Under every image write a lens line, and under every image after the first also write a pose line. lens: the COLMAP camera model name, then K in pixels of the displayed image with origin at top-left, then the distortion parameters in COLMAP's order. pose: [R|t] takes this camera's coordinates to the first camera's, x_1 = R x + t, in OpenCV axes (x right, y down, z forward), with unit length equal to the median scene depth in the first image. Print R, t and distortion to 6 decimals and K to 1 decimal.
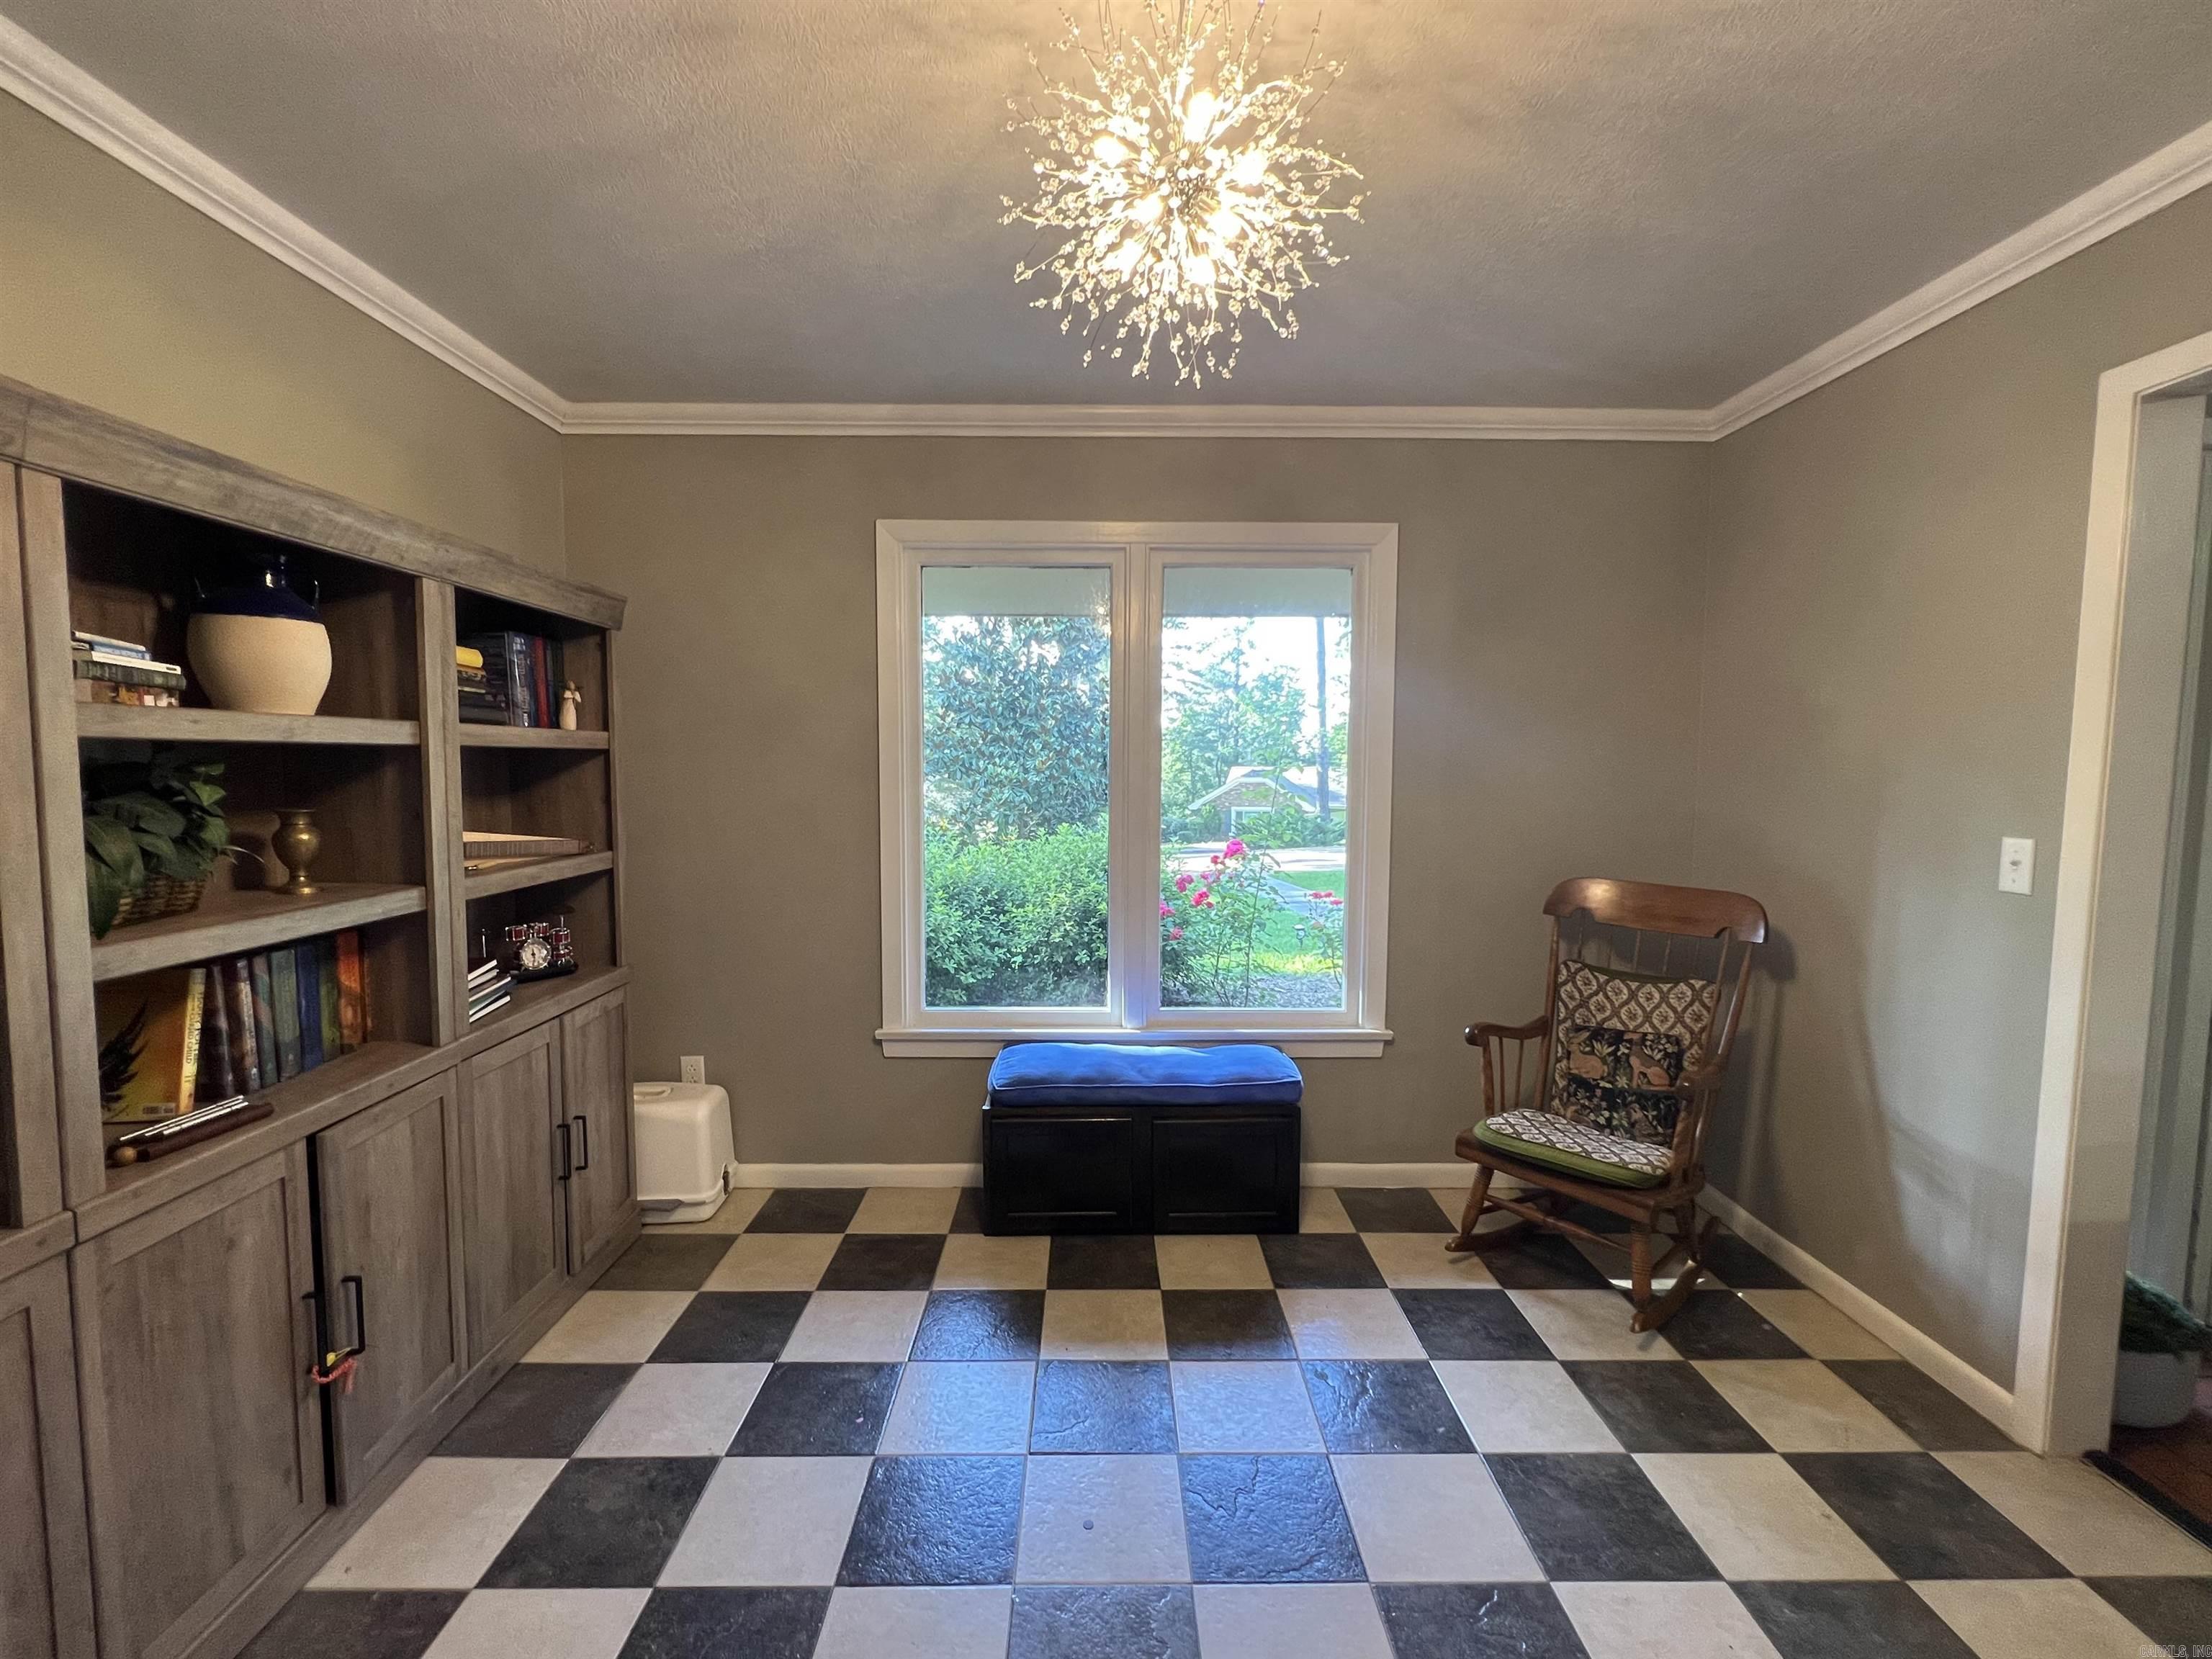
lens RADIAL K [[954.6, 0, 1103.2], [0, 954.6, 831.4], [0, 0, 1]] dist [0.000043, -0.000165]
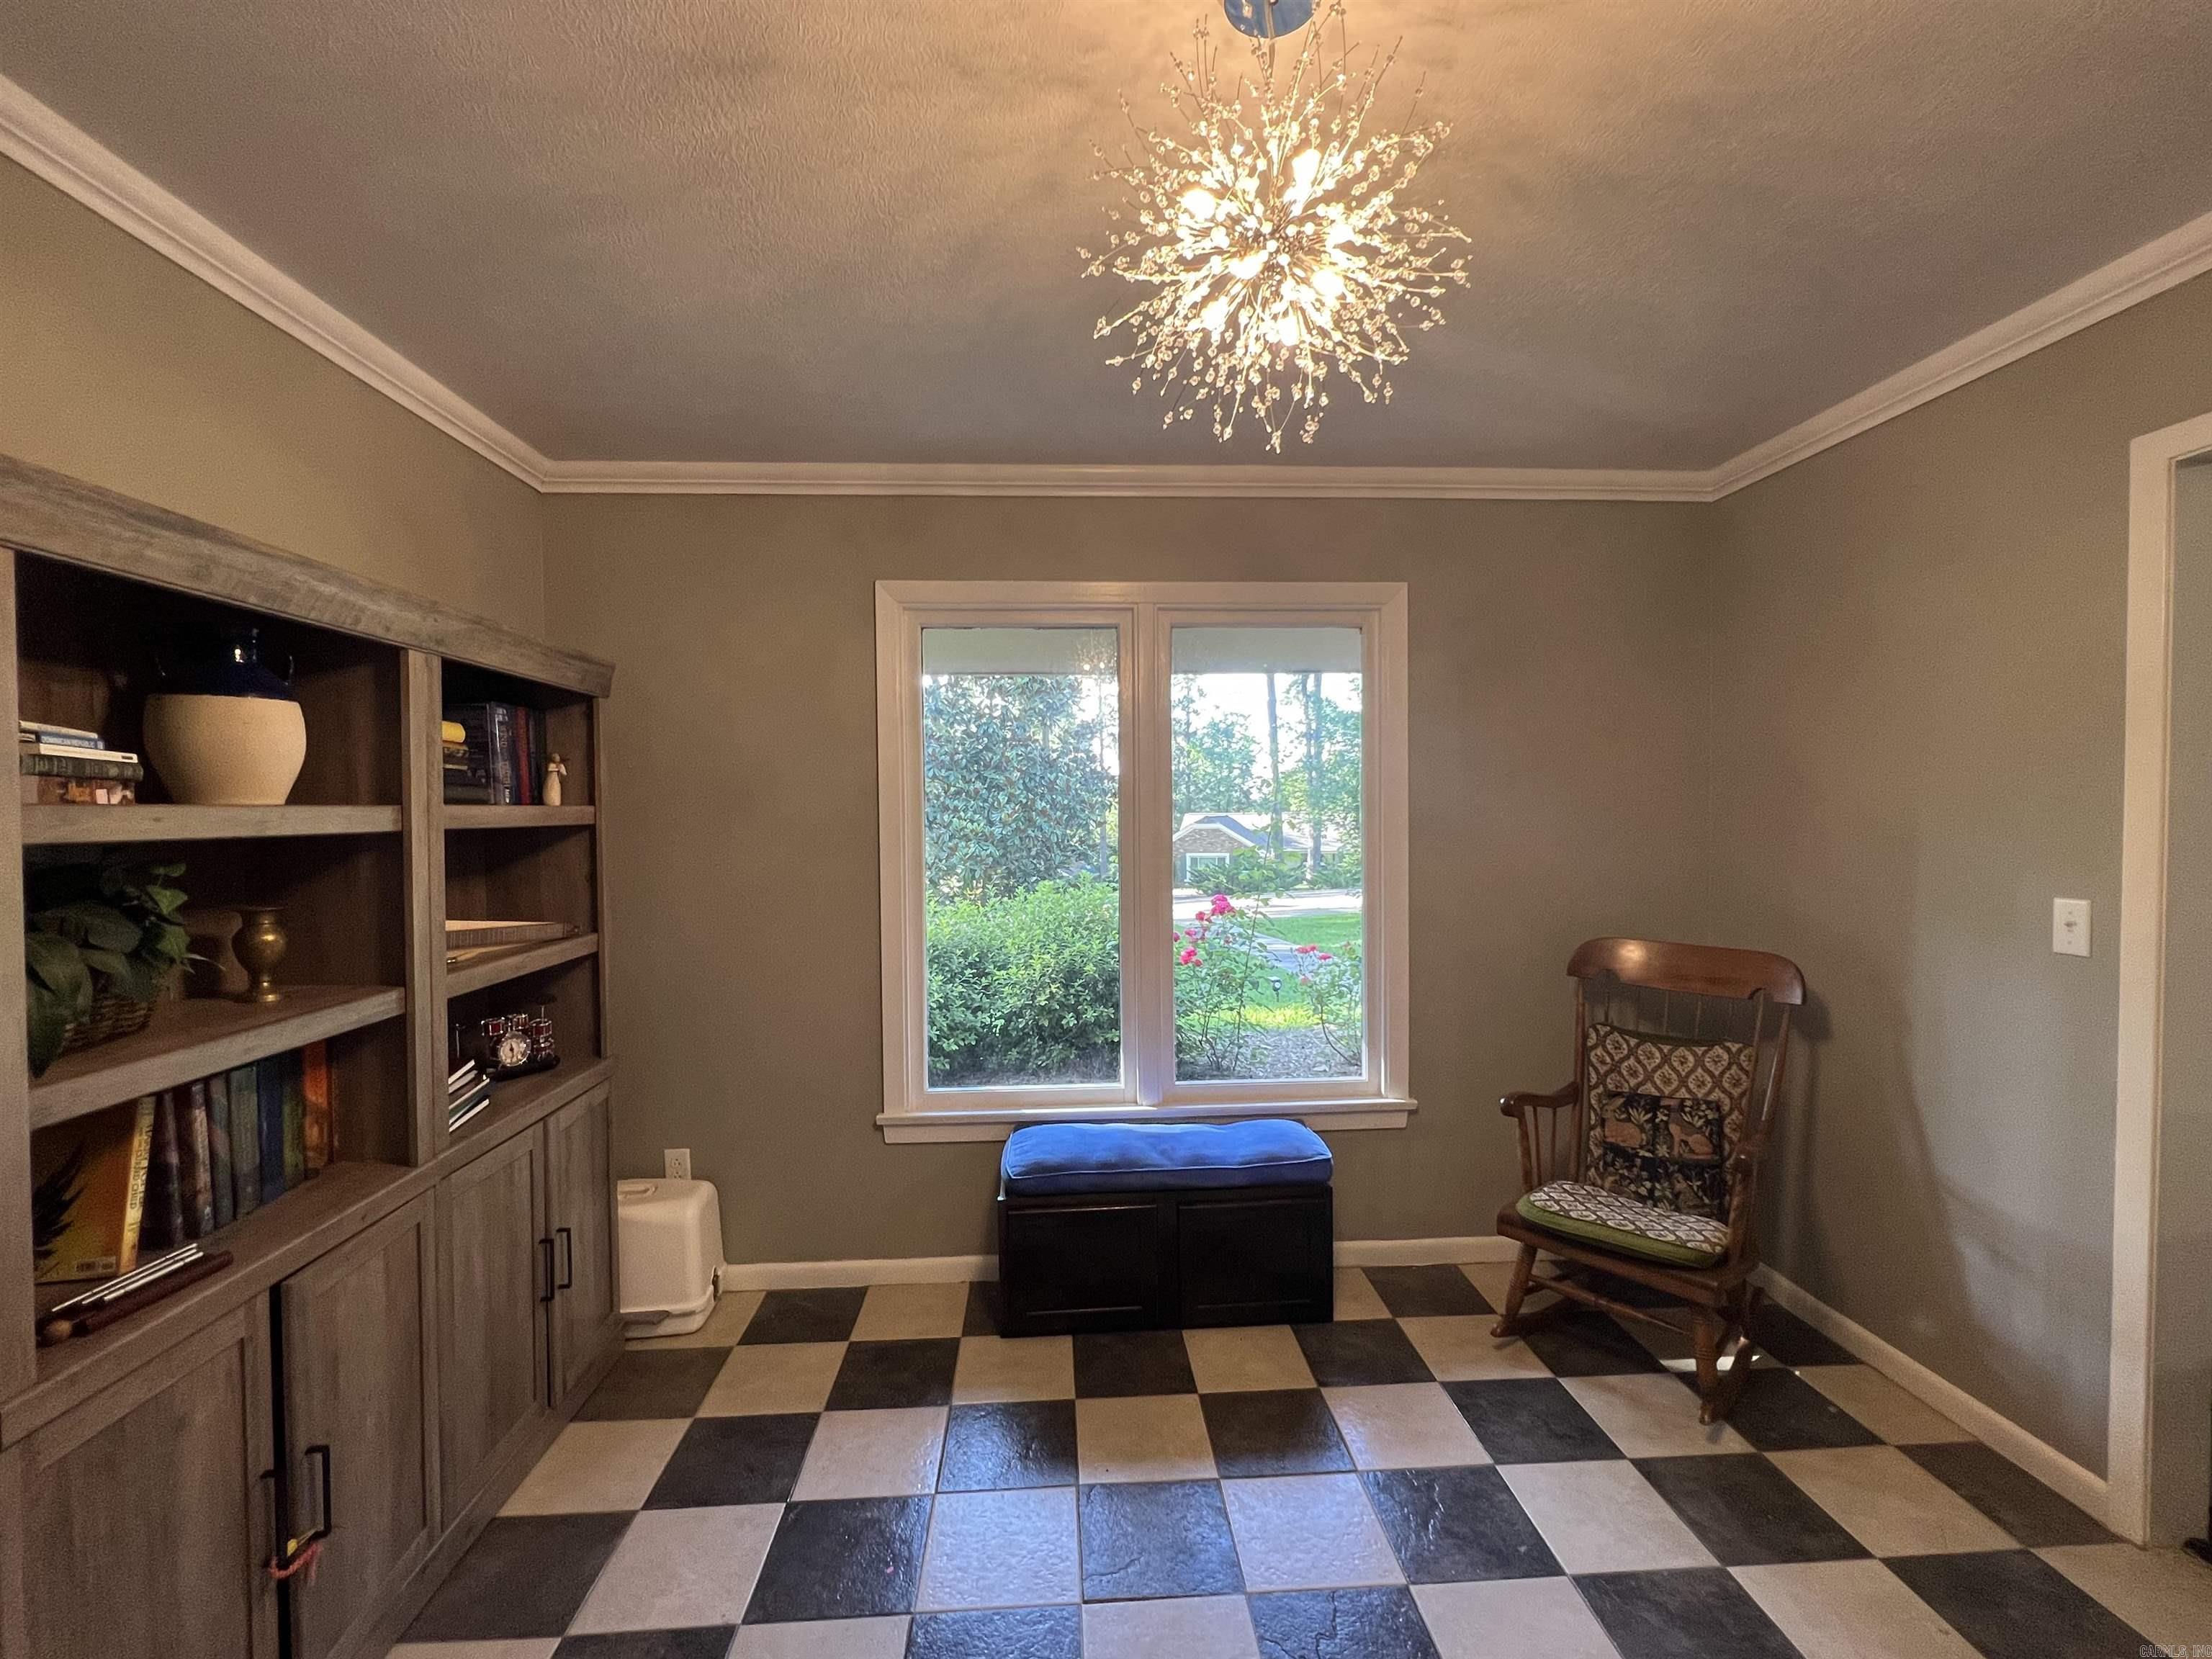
lens RADIAL K [[954.6, 0, 1103.8], [0, 954.6, 832.5], [0, 0, 1]] dist [0.000043, -0.000165]
pose [[0.998729, -0.015961, 0.047815, -0.079541], [0.018295, 0.998642, -0.048777, -0.028825], [-0.046972, 0.049590, 0.997664, 0.053170]]
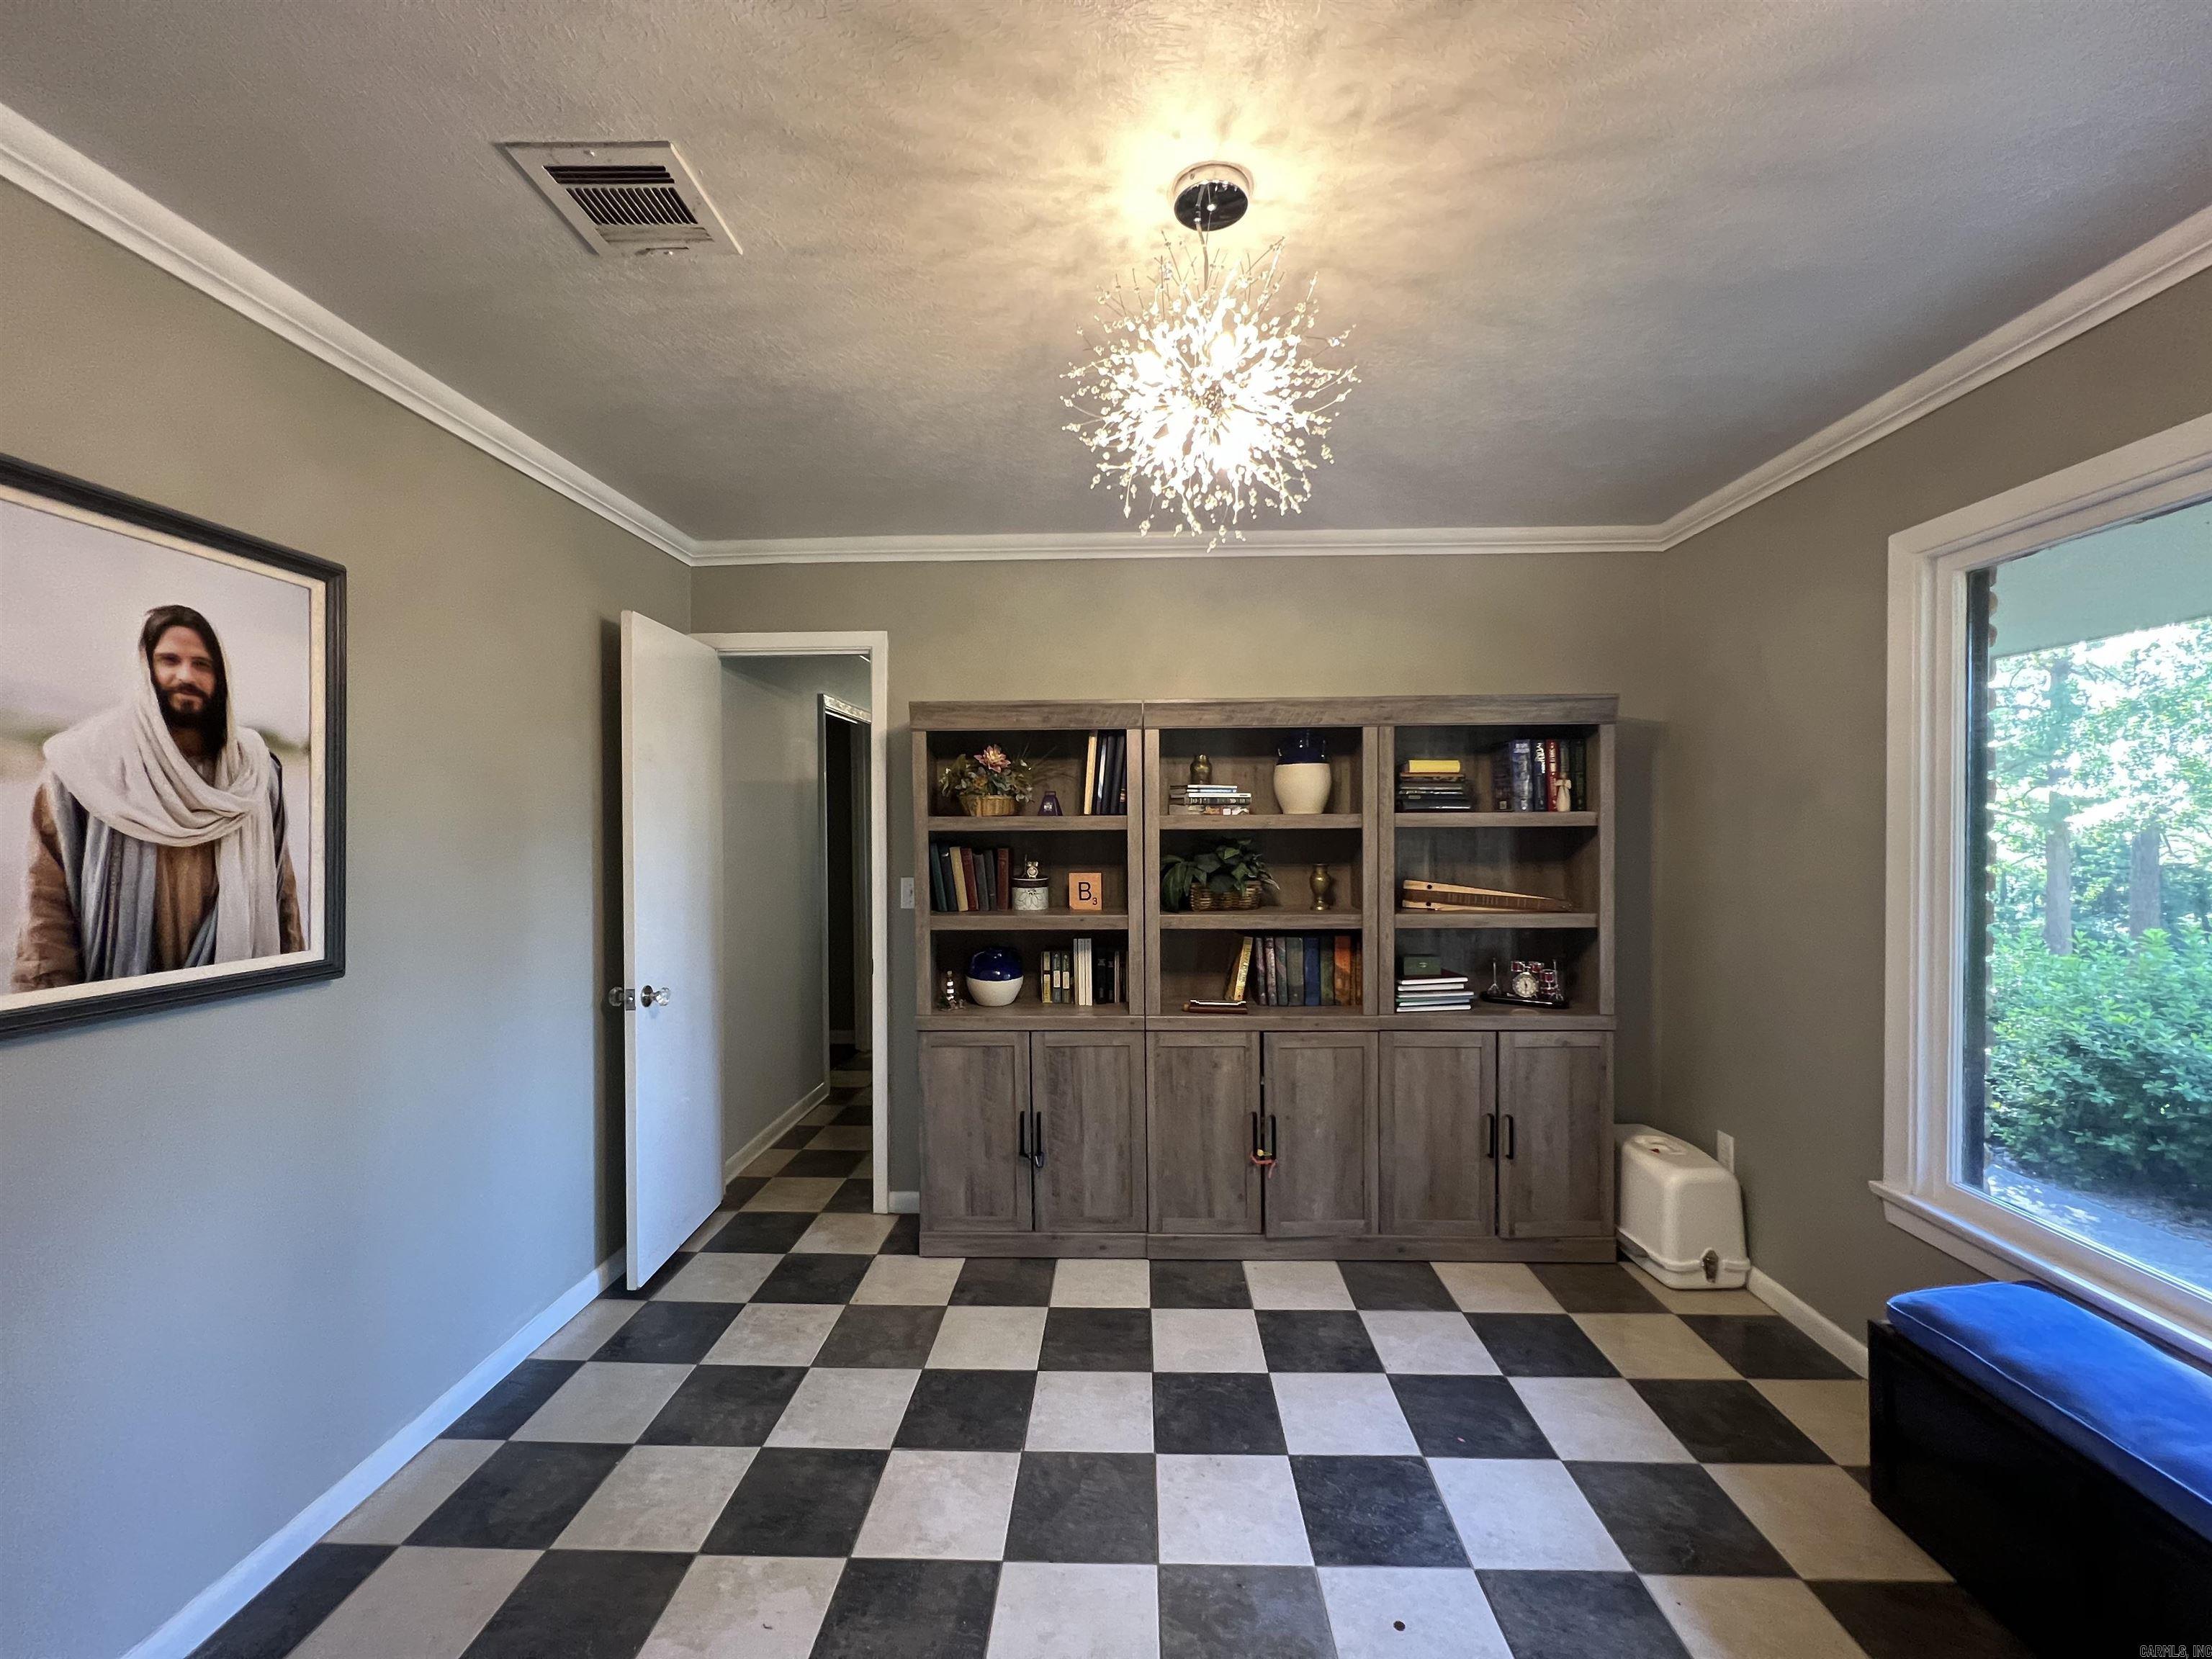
lens RADIAL K [[887.8, 0, 1115.8], [0, 887.8, 839.7], [0, 0, 1]] dist [0.001389, -0.000152]
pose [[-0.029482, 0.017504, -0.999412, 0.721072], [-0.066699, 0.997584, 0.019439, -0.063202], [0.997337, 0.067233, -0.028243, 0.544493]]
